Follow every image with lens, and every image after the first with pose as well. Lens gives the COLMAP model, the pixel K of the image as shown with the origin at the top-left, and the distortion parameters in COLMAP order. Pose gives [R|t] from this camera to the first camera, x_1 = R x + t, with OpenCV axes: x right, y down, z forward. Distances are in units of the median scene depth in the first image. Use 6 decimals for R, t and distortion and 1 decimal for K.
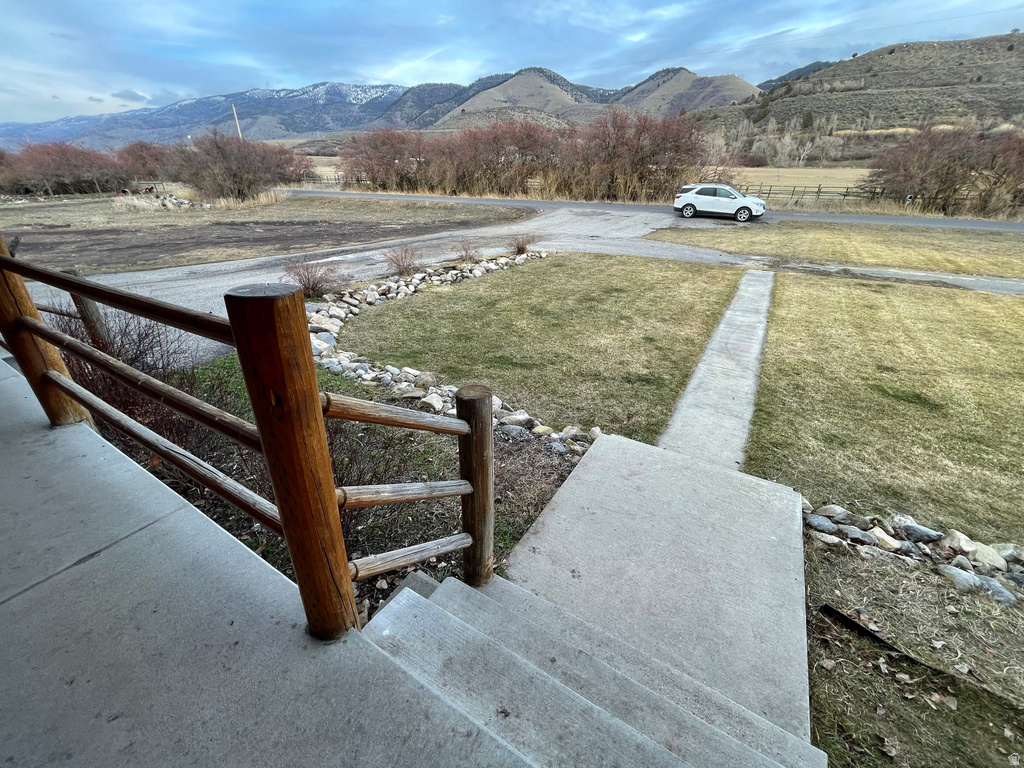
lens RADIAL K [[411.4, 0, 512.5], [0, 411.4, 382.9], [0, 0, 1]] dist [0.002321, -0.000493]
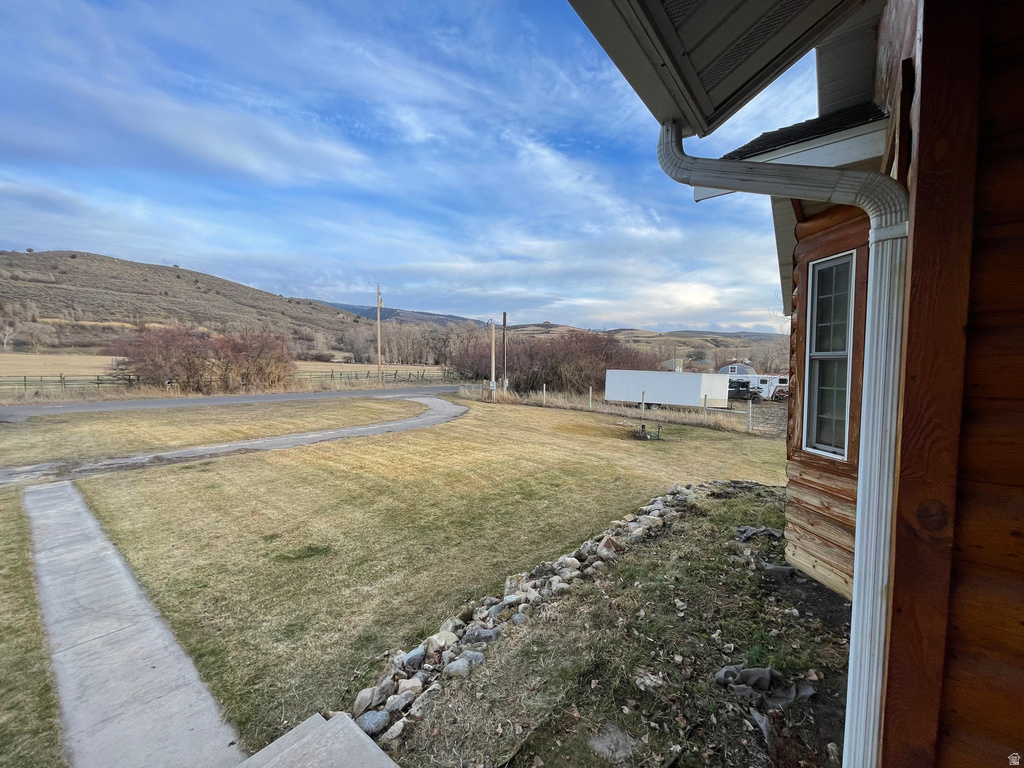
lens RADIAL K [[411.4, 0, 512.1], [0, 411.4, 384.2], [0, 0, 1]] dist [0.002321, -0.000493]
pose [[0.130771, -0.053963, 0.989943, -0.062017], [0.445030, 0.895460, -0.009975, -0.111844], [-0.885916, 0.441859, 0.141115, 0.123090]]
